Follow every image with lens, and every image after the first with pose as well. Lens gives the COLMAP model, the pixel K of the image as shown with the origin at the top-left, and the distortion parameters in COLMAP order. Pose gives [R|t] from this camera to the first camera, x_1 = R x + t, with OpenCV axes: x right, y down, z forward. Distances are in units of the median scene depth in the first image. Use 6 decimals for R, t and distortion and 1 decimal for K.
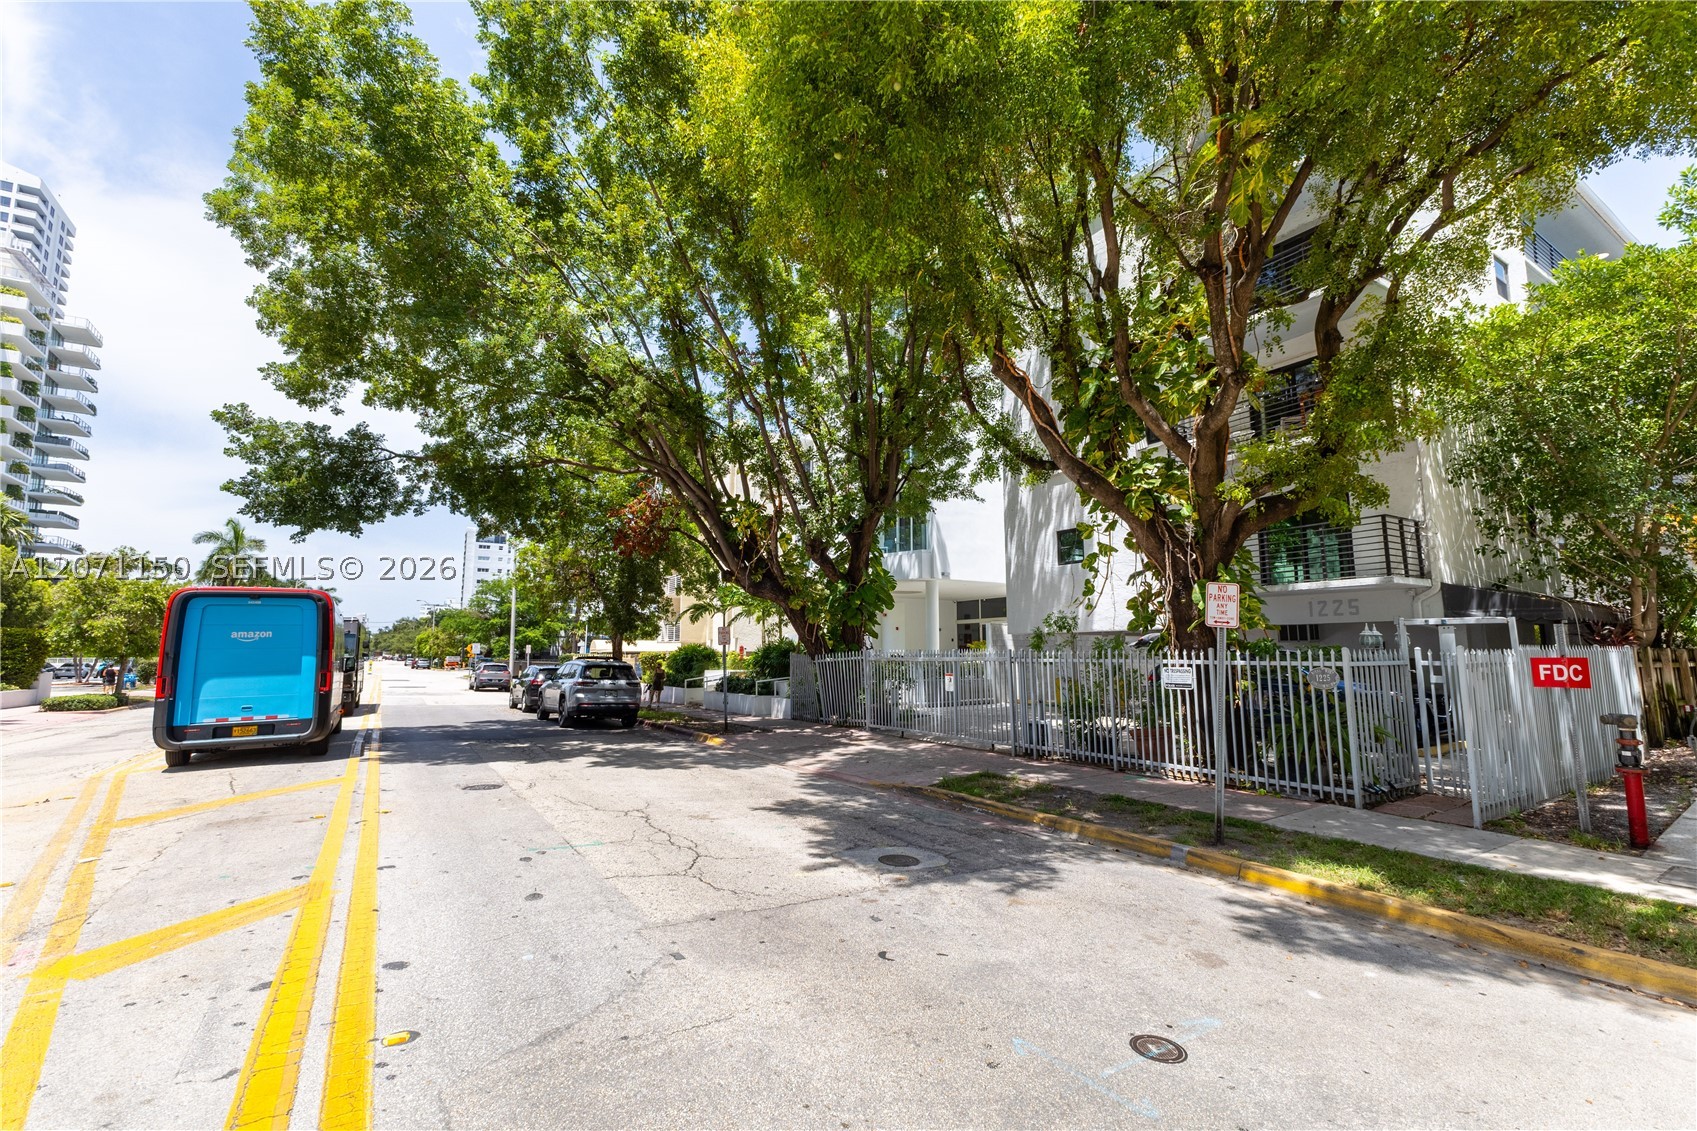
lens RADIAL K [[729.9, 0, 854.4], [0, 729.9, 560.8], [0, 0, 1]] dist [0.016253, -0.005338]
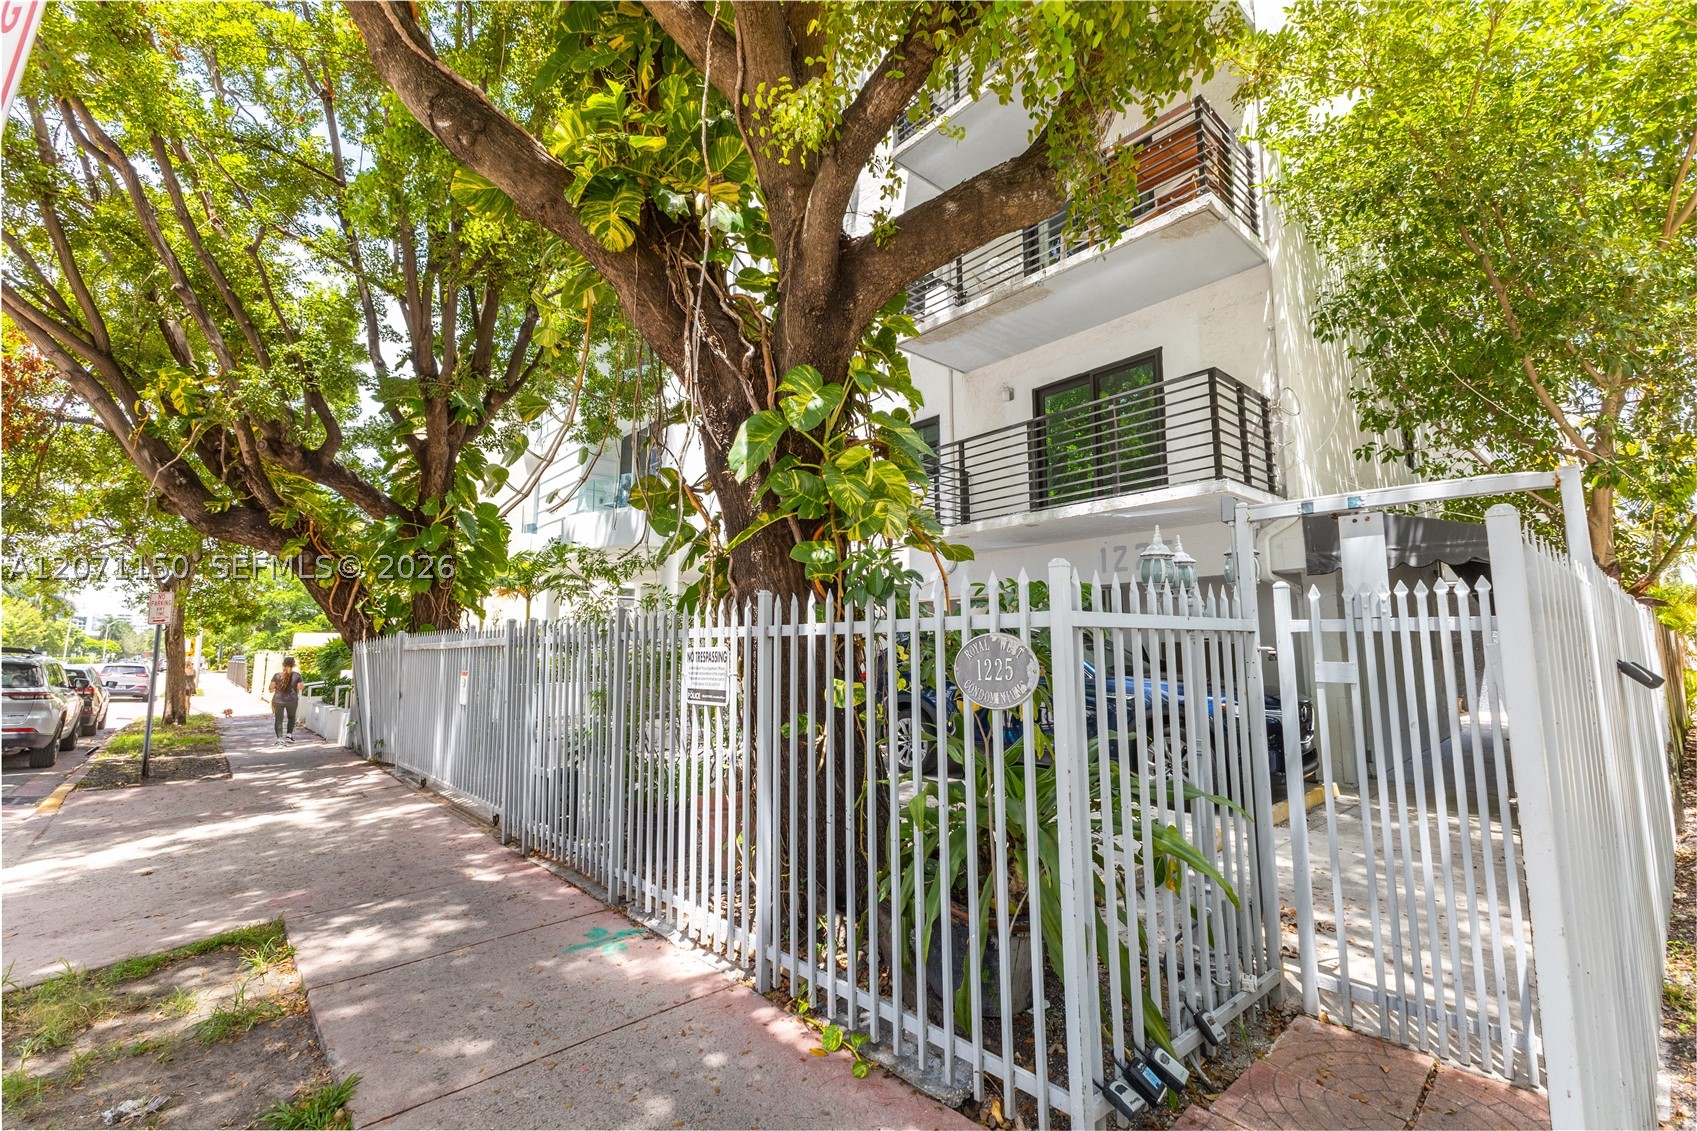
lens RADIAL K [[719.5, 0, 848.5], [0, 719.5, 565.5], [0, 0, 1]] dist [0.016067, 0.000095]
pose [[0.989130, 0.011864, 0.146564, 0.453307], [-0.012799, 0.999903, 0.005440, 0.098854], [-0.146485, -0.007257, 0.989186, 0.611832]]
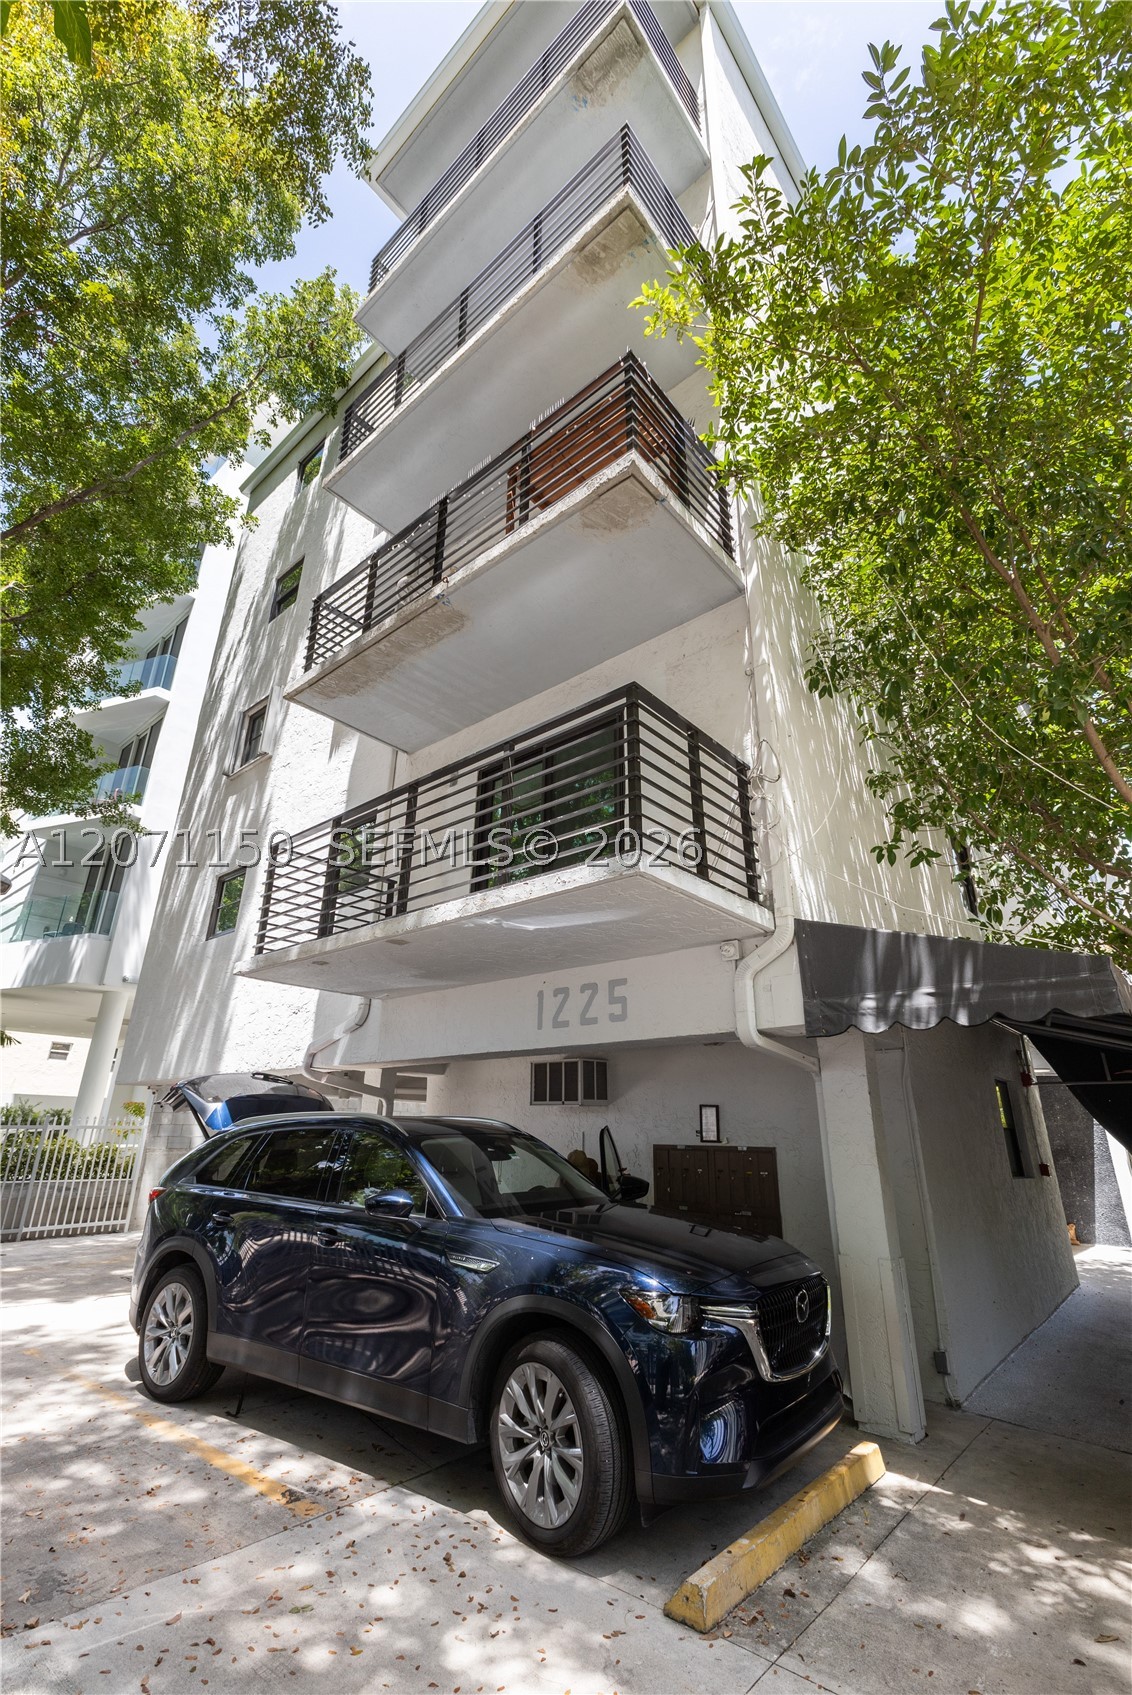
lens RADIAL K [[743.6, 0, 565.0], [0, 743.6, 844.1], [0, 0, 1]] dist [0.011485, -0.000849]
pose [[0.959093, 0.112641, 0.259716, 0.733161], [-0.046933, 0.968002, -0.246514, 0.110318], [-0.279173, 0.224240, 0.933691, 0.849844]]
